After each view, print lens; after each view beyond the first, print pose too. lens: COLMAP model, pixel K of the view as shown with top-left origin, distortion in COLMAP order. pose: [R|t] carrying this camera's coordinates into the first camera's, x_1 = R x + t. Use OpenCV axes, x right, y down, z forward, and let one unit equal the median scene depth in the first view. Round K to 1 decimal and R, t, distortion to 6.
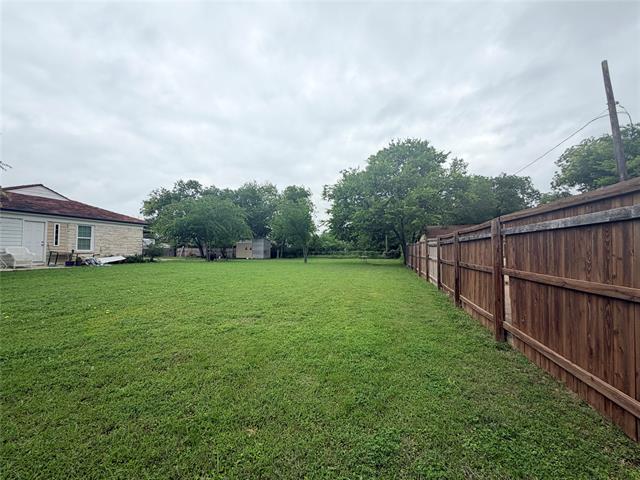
lens RADIAL K [[252.4, 0, 320.0], [0, 252.4, 240.0], [0, 0, 1]] dist [0.002121, 0.000223]
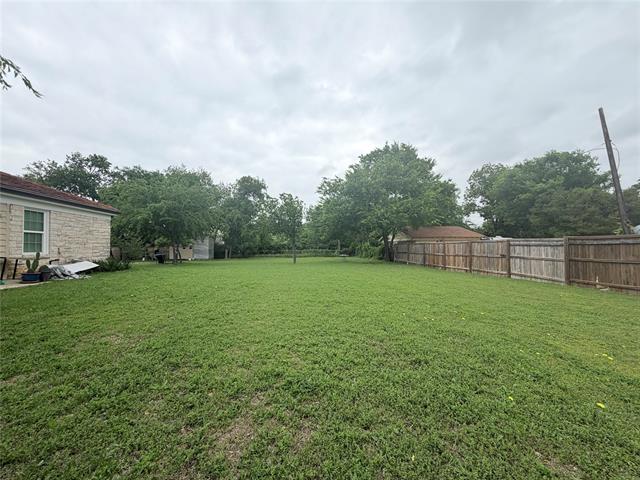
lens RADIAL K [[252.4, 0, 320.0], [0, 252.4, 240.0], [0, 0, 1]] dist [0.002121, 0.000223]
pose [[0.926366, 0.005639, 0.376582, -0.314930], [-0.008577, 0.999944, 0.006126, 0.000908], [-0.376526, -0.008905, 0.926363, 0.125269]]
